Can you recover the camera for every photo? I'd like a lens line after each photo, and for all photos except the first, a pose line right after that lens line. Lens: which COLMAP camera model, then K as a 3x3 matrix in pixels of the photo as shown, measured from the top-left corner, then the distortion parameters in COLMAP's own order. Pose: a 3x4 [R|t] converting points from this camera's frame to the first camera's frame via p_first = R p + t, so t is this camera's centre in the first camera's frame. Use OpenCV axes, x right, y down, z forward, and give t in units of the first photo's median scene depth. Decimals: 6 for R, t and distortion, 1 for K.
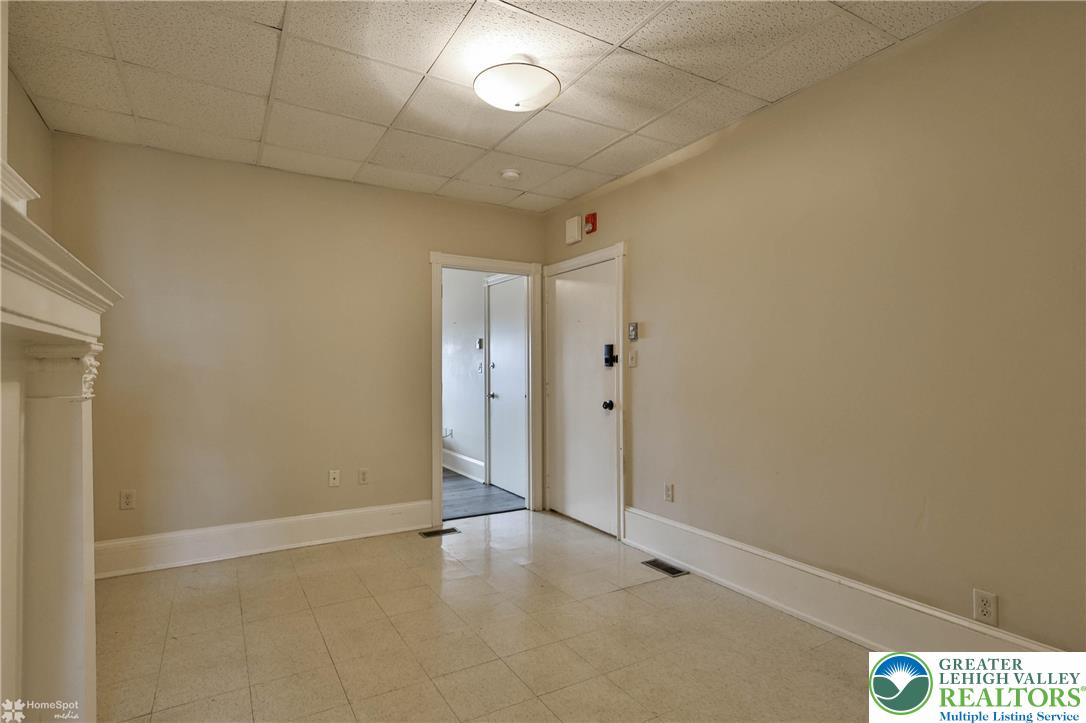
lens RADIAL K [[543.1, 0, 513.5], [0, 543.1, 355.9], [0, 0, 1]] dist [0.001150, 0.004356]
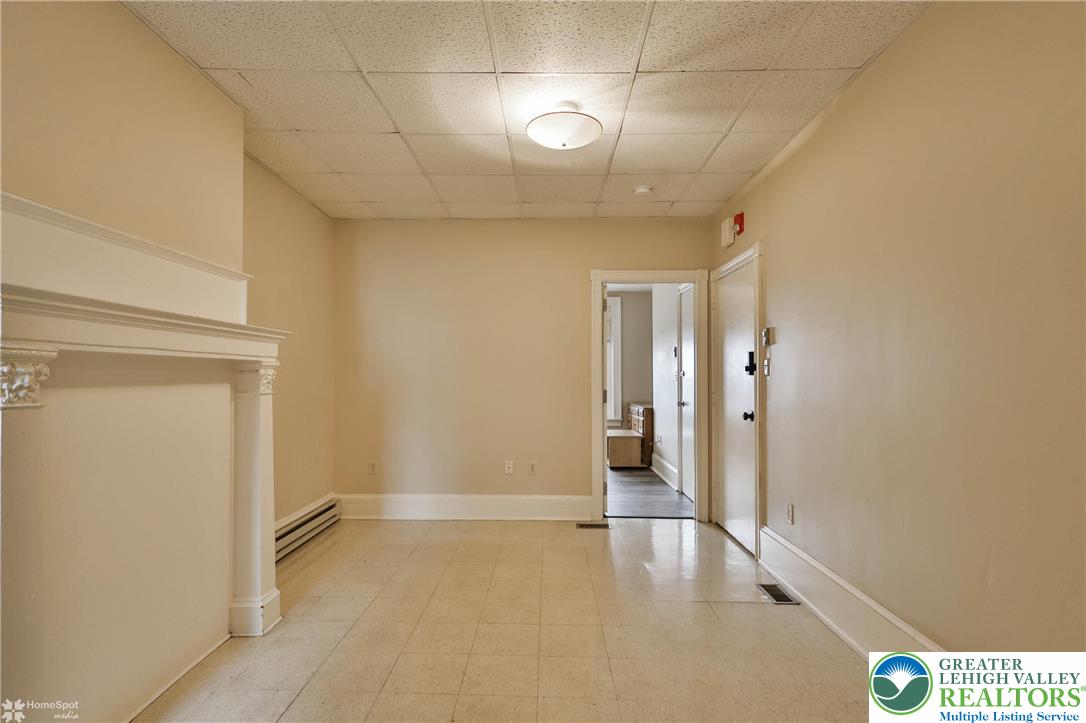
lens RADIAL K [[543.1, 0, 518.2], [0, 543.1, 363.0], [0, 0, 1]] dist [0.001150, 0.004356]
pose [[0.849464, -0.010064, -0.527550, 0.326477], [0.009866, 0.999946, -0.003189, -0.002248], [0.527554, -0.002496, 0.849518, -0.011178]]
